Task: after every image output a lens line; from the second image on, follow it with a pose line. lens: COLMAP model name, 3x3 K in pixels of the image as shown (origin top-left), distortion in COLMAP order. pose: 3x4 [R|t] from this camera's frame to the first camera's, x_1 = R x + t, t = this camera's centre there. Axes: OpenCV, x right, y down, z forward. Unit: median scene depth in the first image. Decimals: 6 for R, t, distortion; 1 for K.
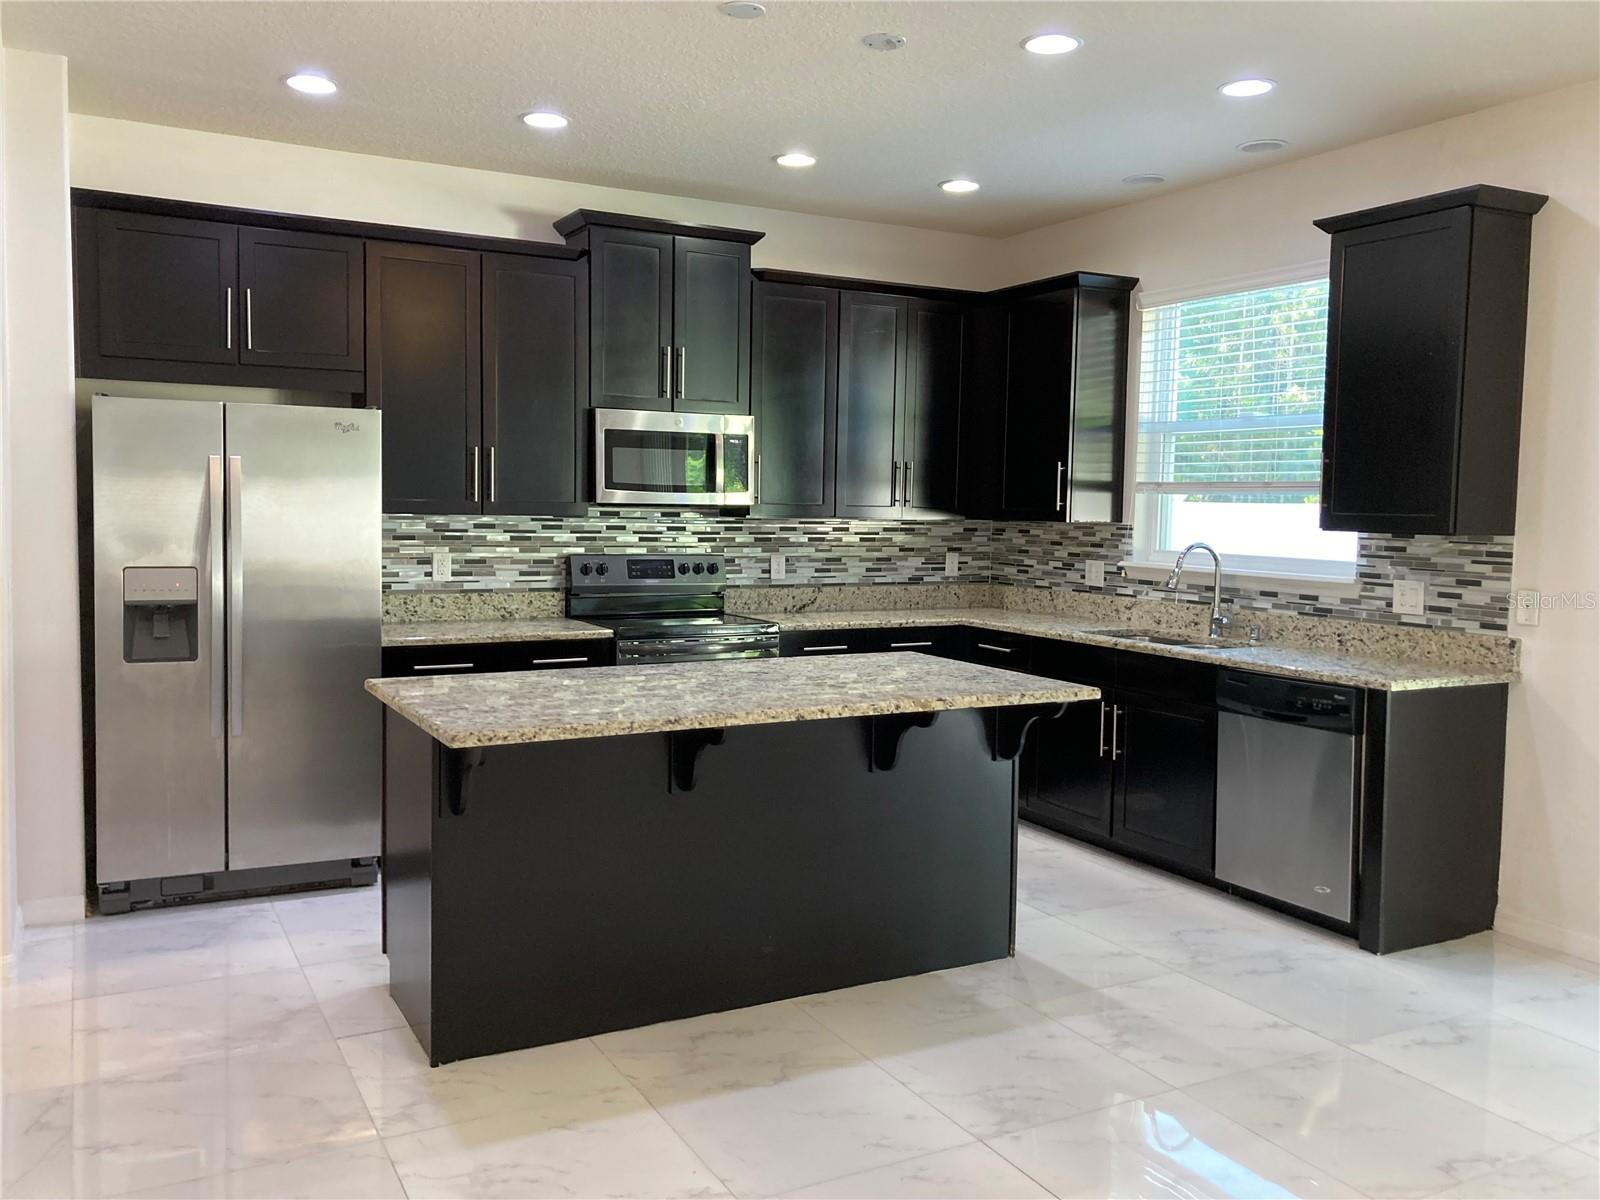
lens RADIAL K [[1322.9, 0, 801.1], [0, 1322.9, 593.1], [0, 0, 1]] dist [0.015028, 0.013454]
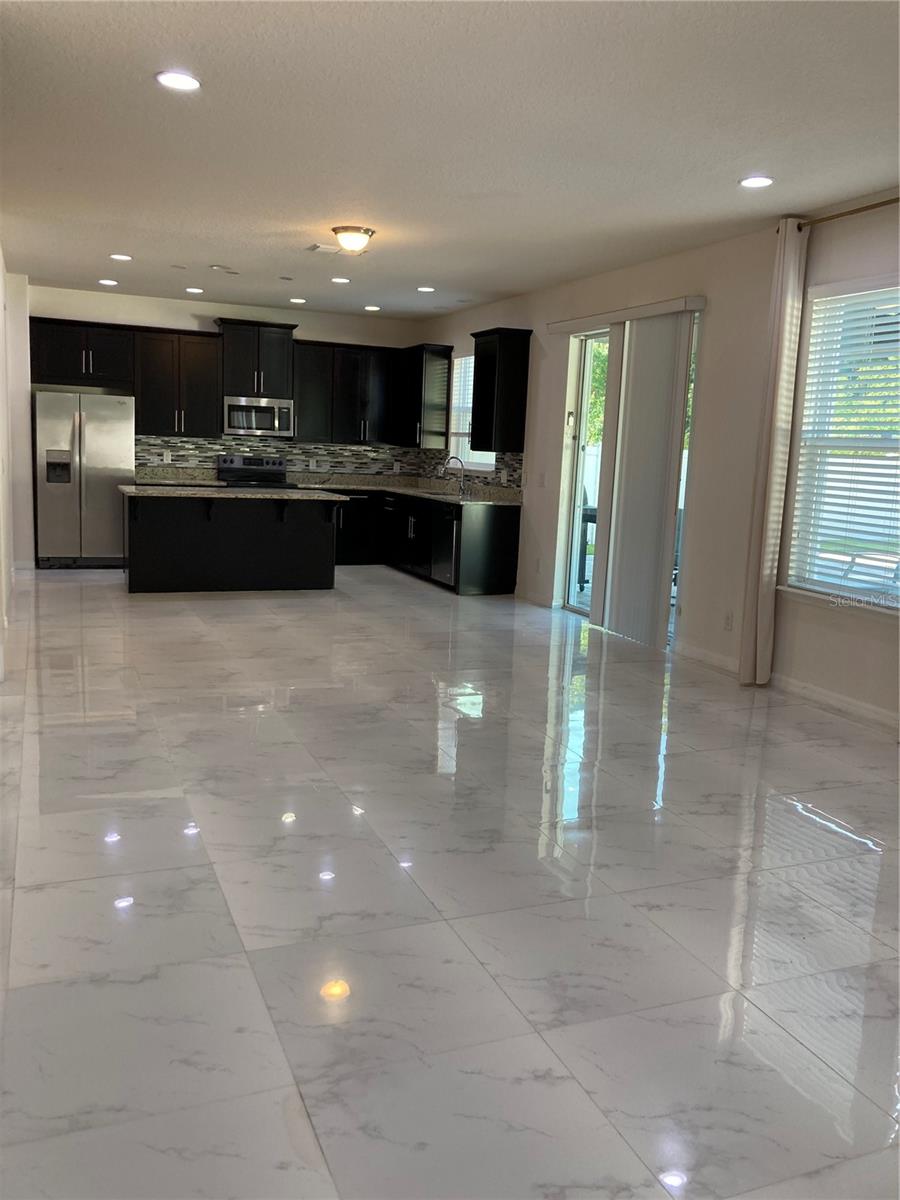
lens RADIAL K [[992.2, 0, 451.5], [0, 992.2, 600.3], [0, 0, 1]] dist [0.015028, 0.013454]
pose [[0.994578, 0.043663, -0.094387, 0.462783], [-0.035918, 0.995964, 0.082251, 0.076684], [0.097597, -0.078415, 0.992132, -0.860682]]
